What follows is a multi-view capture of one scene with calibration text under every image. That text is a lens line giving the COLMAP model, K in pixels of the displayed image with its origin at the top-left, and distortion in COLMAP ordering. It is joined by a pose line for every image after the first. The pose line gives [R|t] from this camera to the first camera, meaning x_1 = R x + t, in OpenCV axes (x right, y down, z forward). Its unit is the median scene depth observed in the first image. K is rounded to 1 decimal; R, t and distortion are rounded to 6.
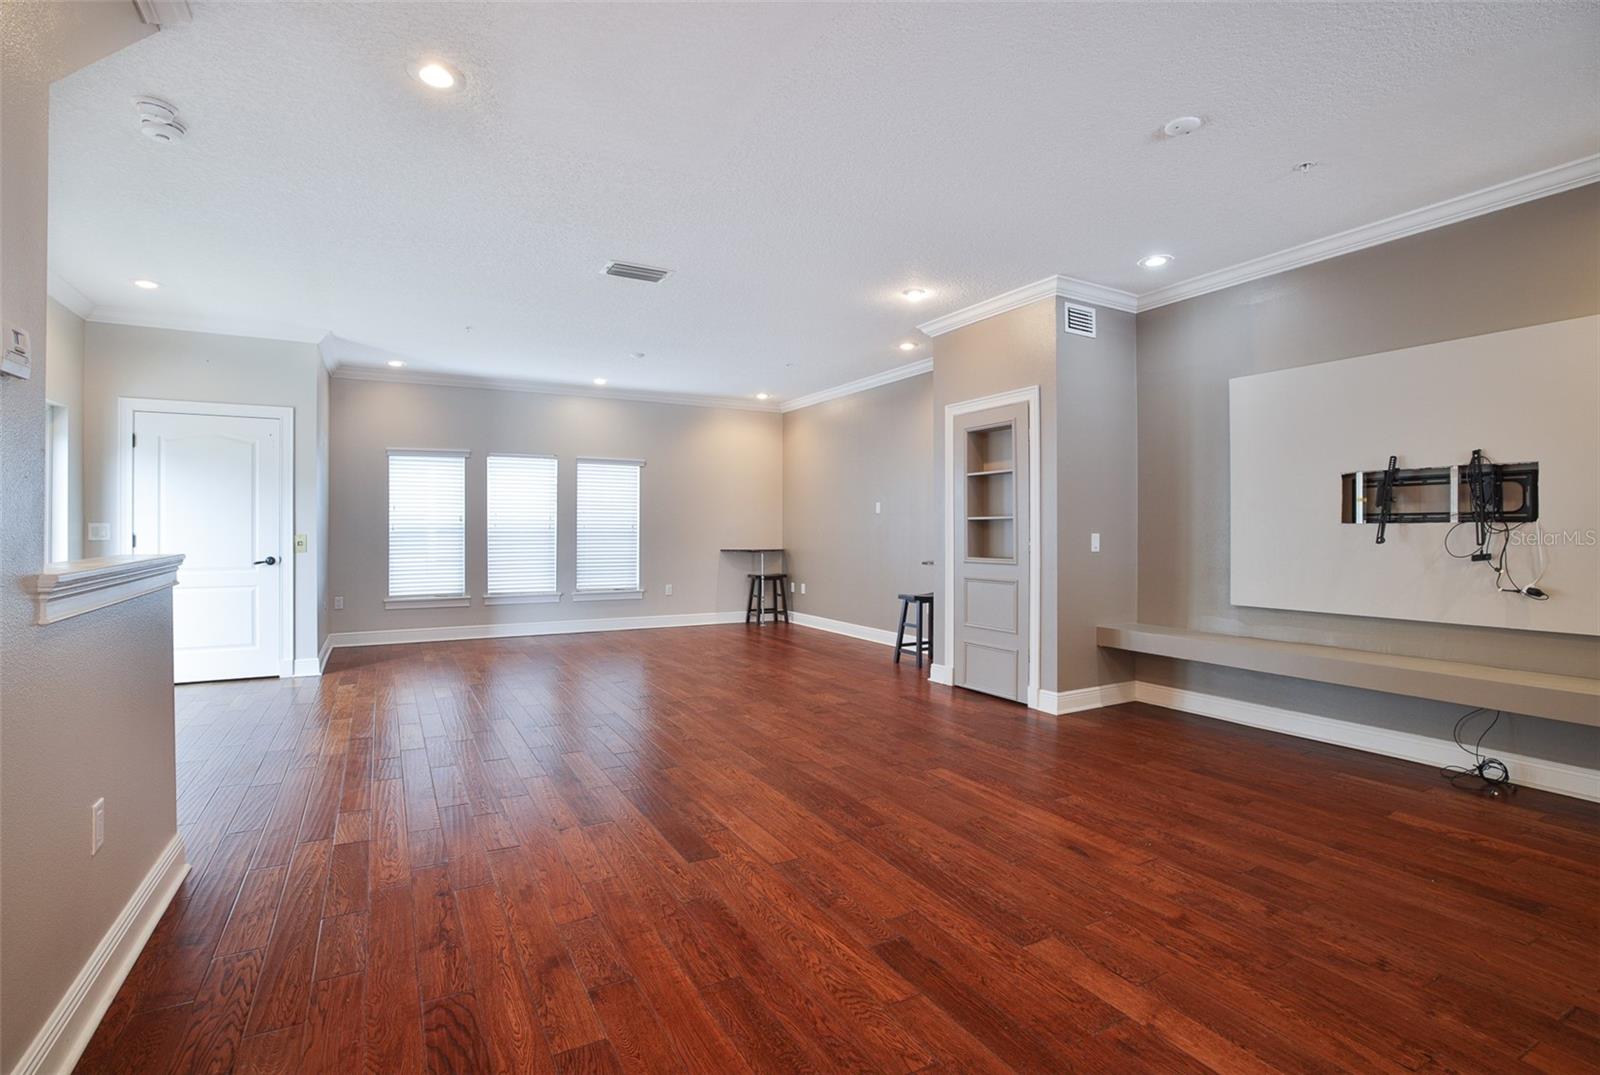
lens RADIAL K [[759.3, 0, 783.8], [0, 759.3, 535.7], [0, 0, 1]] dist [-0.020399, 0.002142]
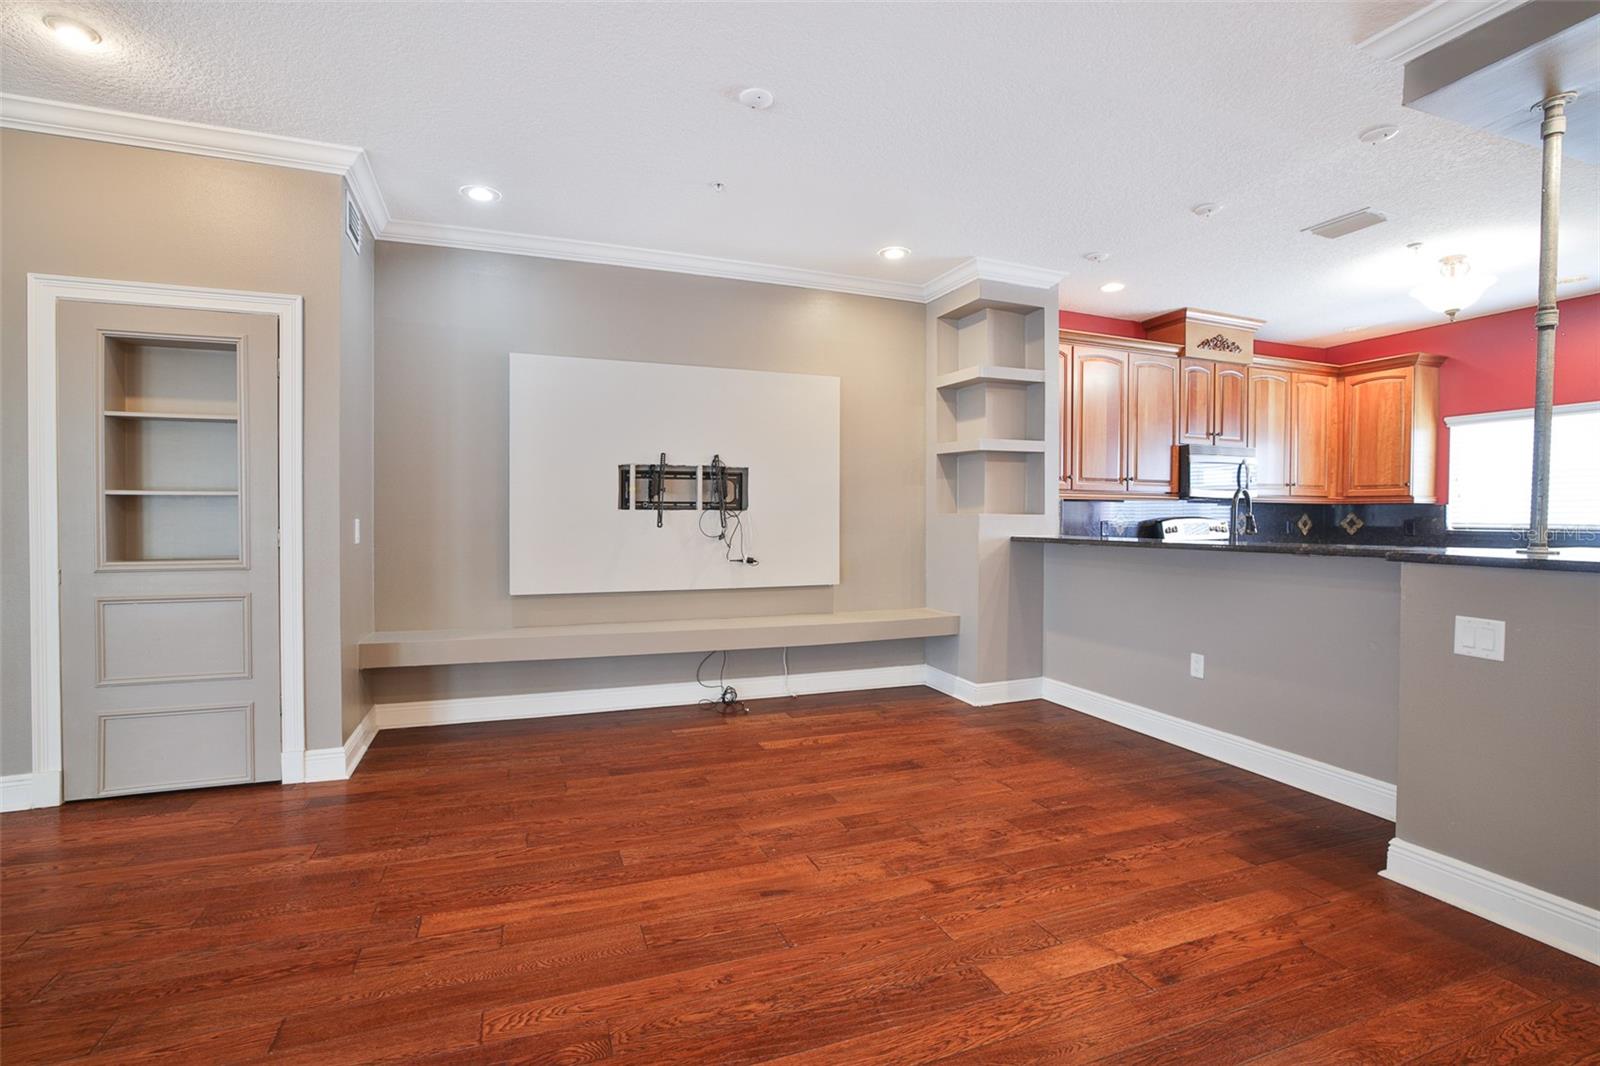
lens RADIAL K [[731.4, 0, 798.4], [0, 731.4, 527.0], [0, 0, 1]] dist [-0.033578, 0.005445]
pose [[0.135440, -0.013925, 0.990688, -0.319905], [0.002061, 0.999903, 0.013773, -0.005560], [-0.990783, 0.000177, 0.135456, 0.666734]]
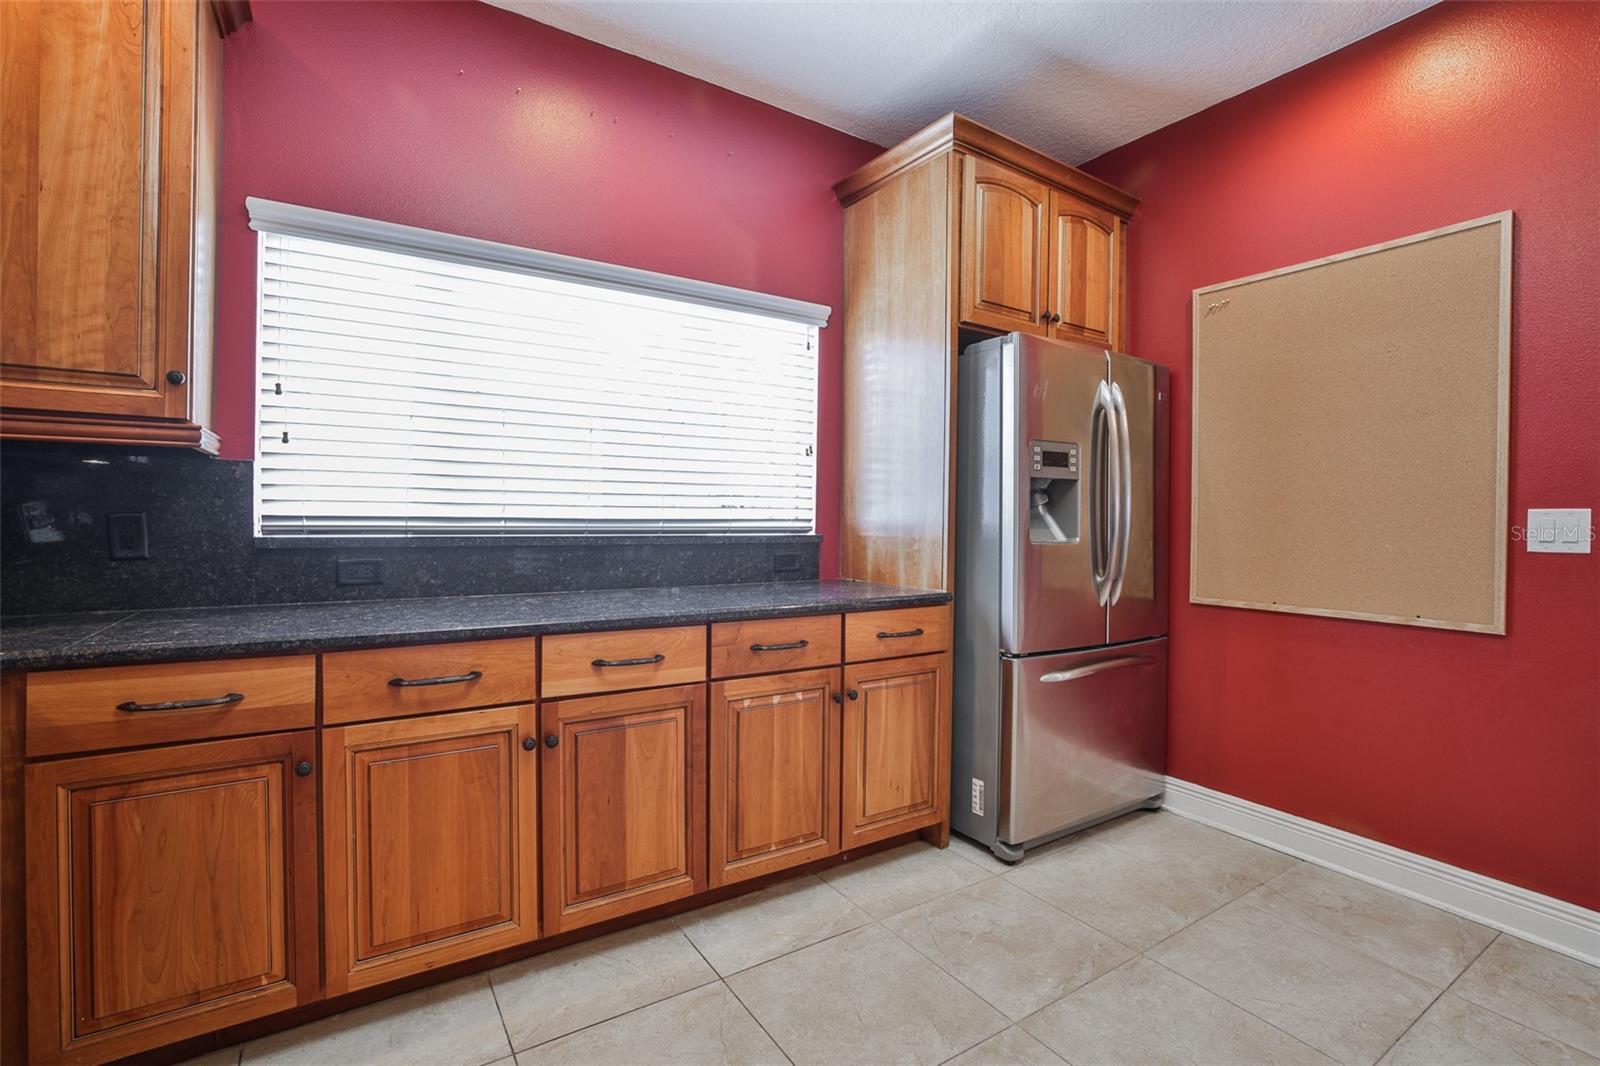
lens RADIAL K [[731.4, 0, 793.7], [0, 731.4, 531.3], [0, 0, 1]] dist [-0.033578, 0.005445]
pose [[-0.997226, -0.011344, -0.073561, 1.123064], [-0.013711, 0.999401, 0.031760, -0.000193], [0.073157, 0.032680, -0.996785, -0.002960]]
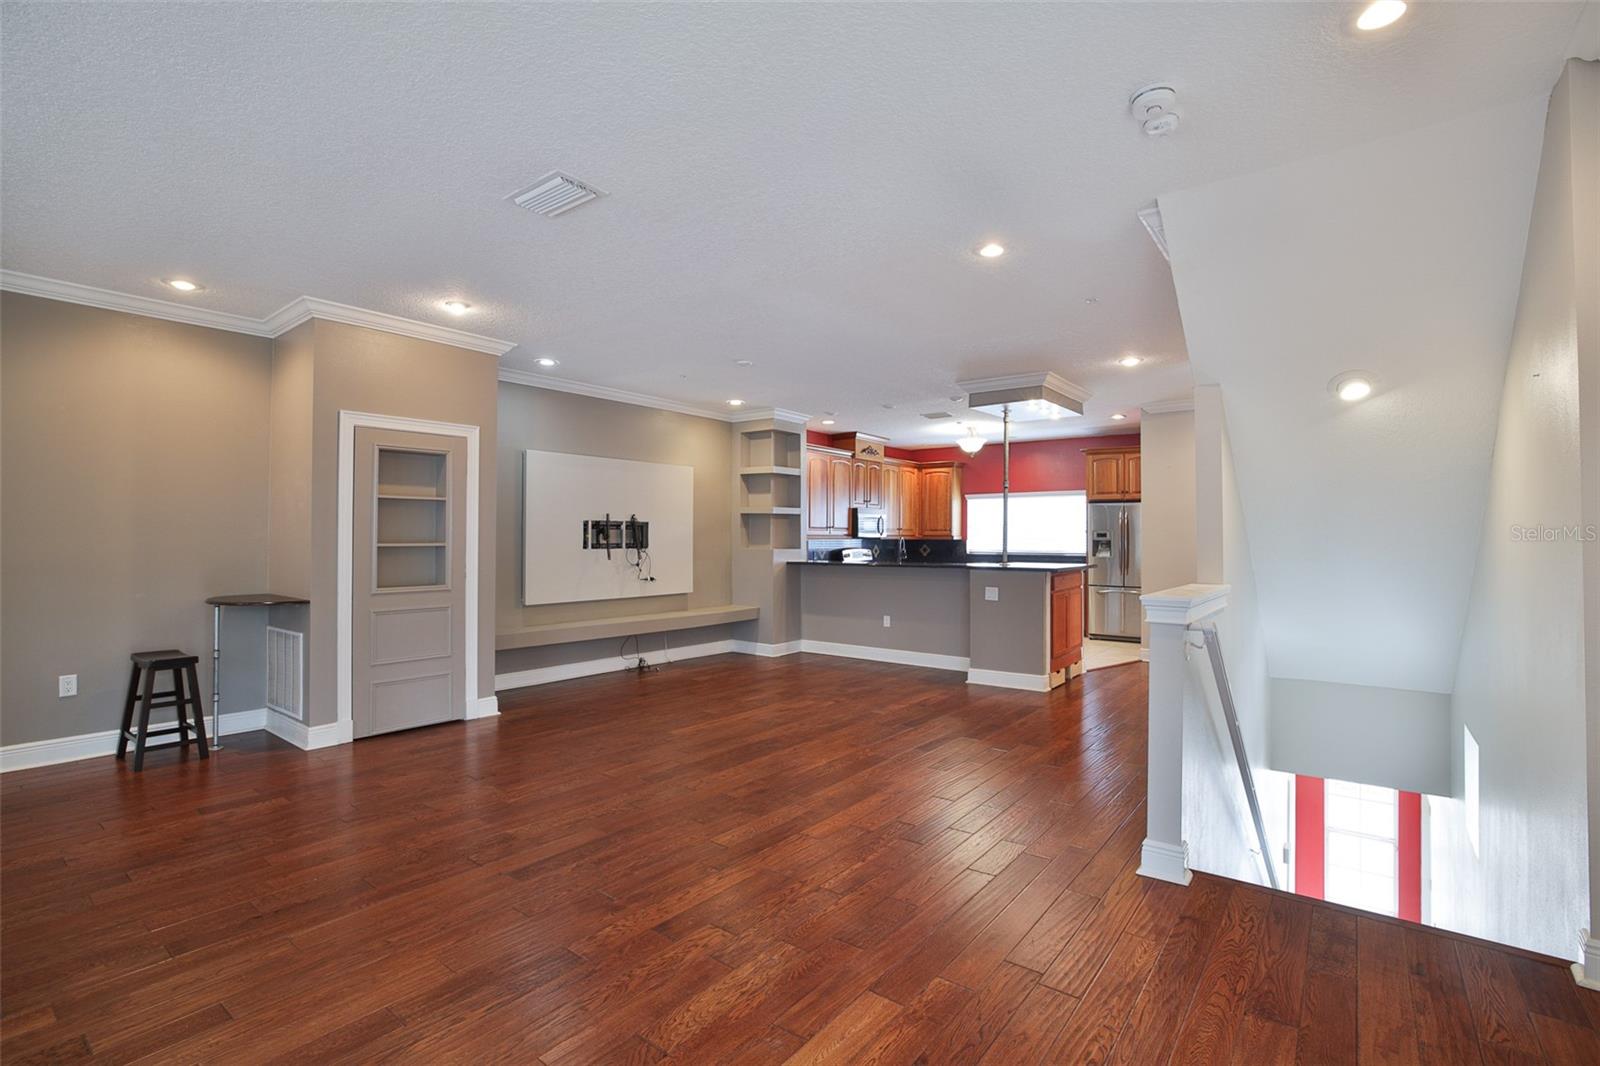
lens RADIAL K [[731.4, 0, 809.3], [0, 731.4, 536.2], [0, 0, 1]] dist [-0.033578, 0.005445]
pose [[-0.409012, 0.003656, 0.912522, -1.145274], [0.003962, 0.999990, -0.002231, -0.045203], [-0.912521, 0.002703, -0.409022, 1.361233]]
